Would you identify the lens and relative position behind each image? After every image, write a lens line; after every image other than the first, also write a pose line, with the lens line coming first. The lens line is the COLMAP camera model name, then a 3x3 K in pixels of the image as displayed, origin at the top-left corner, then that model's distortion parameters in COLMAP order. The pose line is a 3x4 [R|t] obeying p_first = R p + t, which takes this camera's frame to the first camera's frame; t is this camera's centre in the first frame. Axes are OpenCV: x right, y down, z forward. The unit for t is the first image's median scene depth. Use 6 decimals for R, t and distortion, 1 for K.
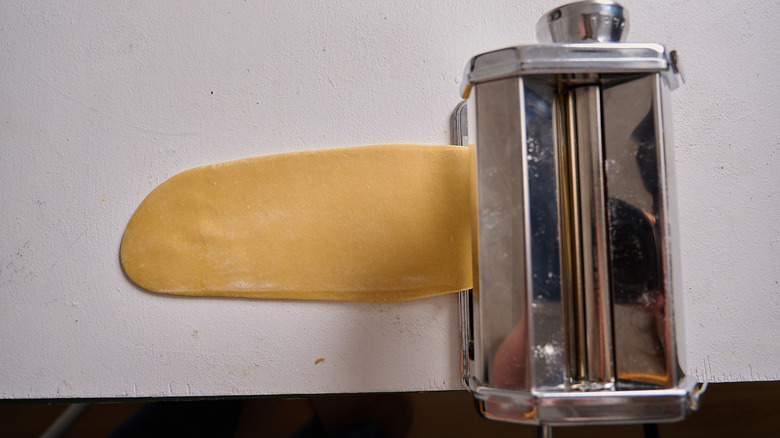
lens RADIAL K [[597.4, 0, 384.6], [0, 597.4, 218.8], [0, 0, 1]] dist [-0.042088, 0.019530]
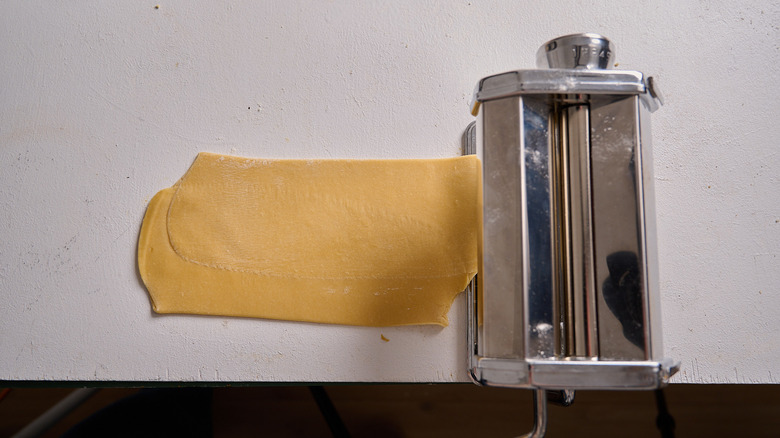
lens RADIAL K [[627.0, 0, 392.3], [0, 627.0, 218.6], [0, 0, 1]] dist [0.003301, -0.011071]
pose [[0.999603, 0.027910, -0.003987, -0.011762], [-0.028111, 0.997467, -0.065346, 0.067273], [0.002153, 0.065432, 0.997855, -0.167997]]
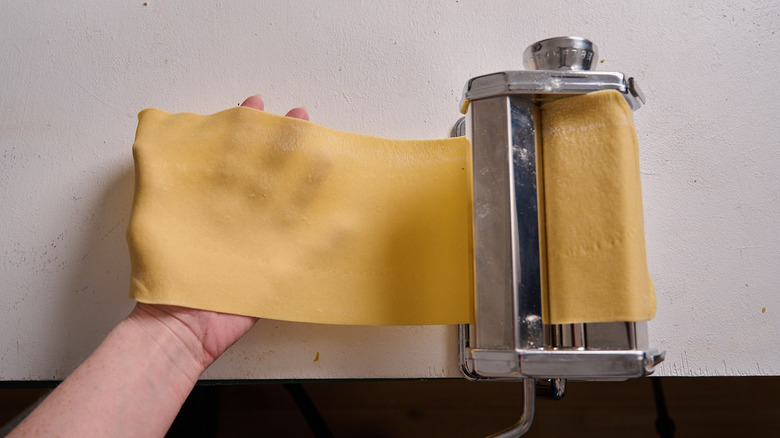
lens RADIAL K [[679.7, 0, 388.2], [0, 679.7, 189.5], [0, 0, 1]] dist [0.008288, -0.018685]
pose [[0.999592, 0.022821, 0.017149, -0.029048], [-0.020986, 0.994717, -0.100482, 0.072757], [-0.019351, 0.100082, 0.994791, -0.272519]]
